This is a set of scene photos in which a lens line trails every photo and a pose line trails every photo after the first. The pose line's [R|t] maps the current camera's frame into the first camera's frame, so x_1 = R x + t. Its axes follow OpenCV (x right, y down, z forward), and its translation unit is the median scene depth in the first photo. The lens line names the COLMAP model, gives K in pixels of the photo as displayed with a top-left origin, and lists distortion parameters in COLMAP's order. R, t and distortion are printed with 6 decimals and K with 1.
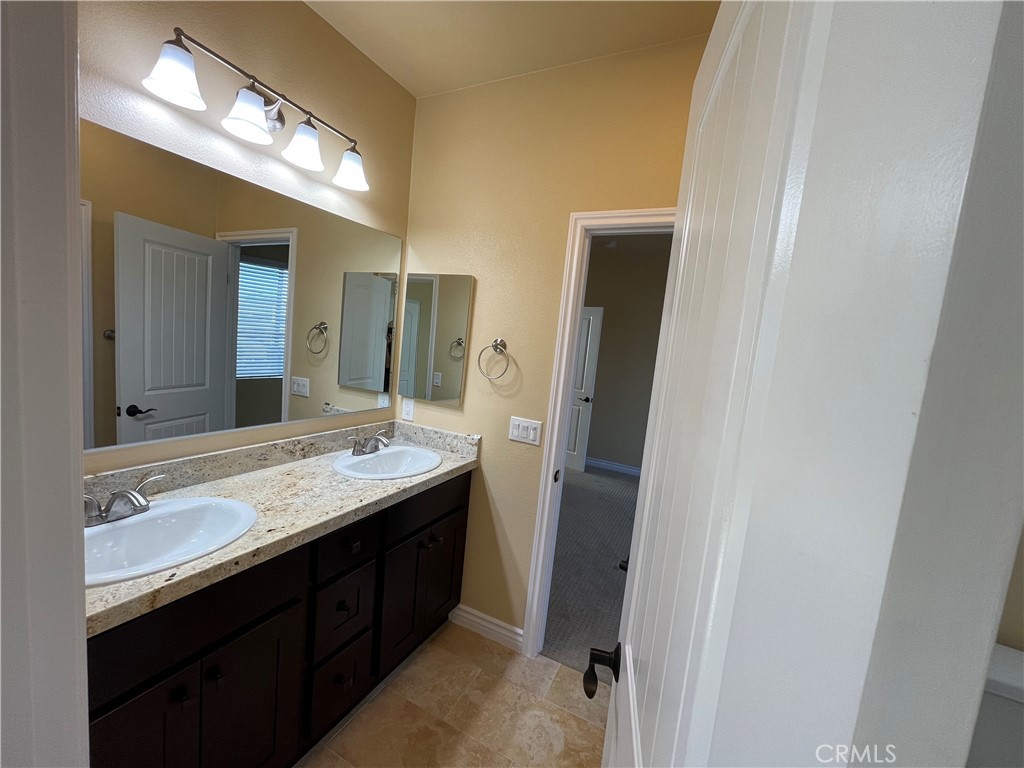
lens RADIAL K [[415.4, 0, 508.8], [0, 415.4, 381.4], [0, 0, 1]] dist [-0.000455, 0.000709]
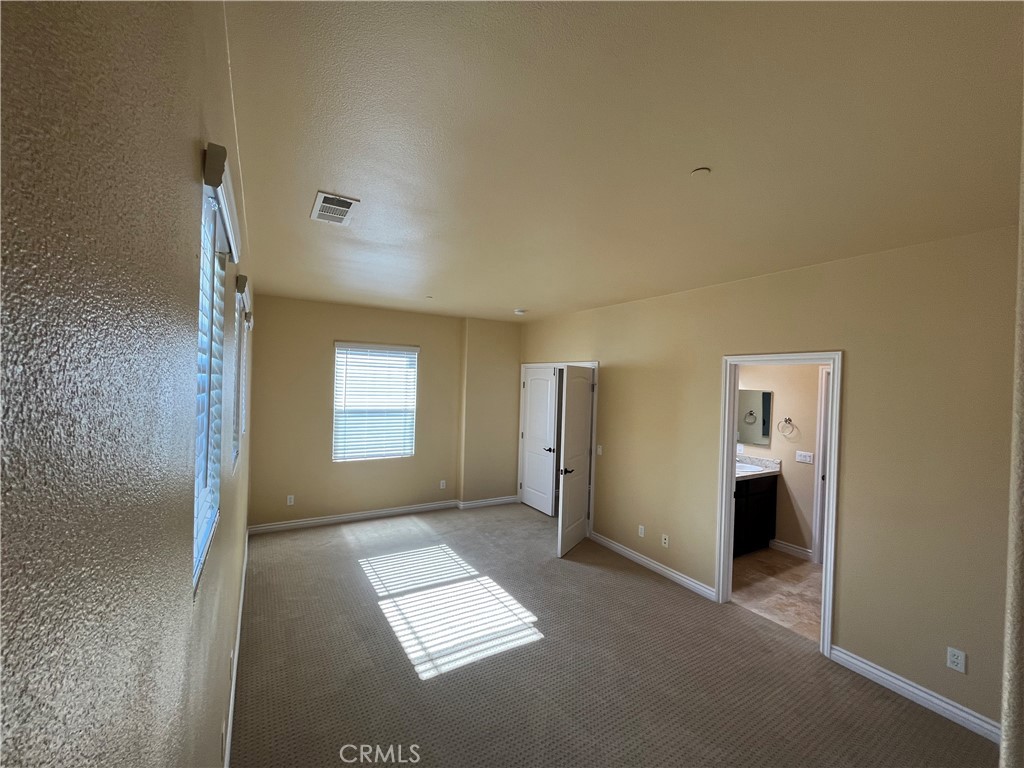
lens RADIAL K [[415.4, 0, 507.5], [0, 415.4, 383.9], [0, 0, 1]] dist [-0.000455, 0.000709]
pose [[0.842164, -0.070518, -0.534591, -0.082376], [-0.002877, 0.990810, -0.135231, 0.030168], [0.539214, 0.115425, 0.834222, -1.733531]]
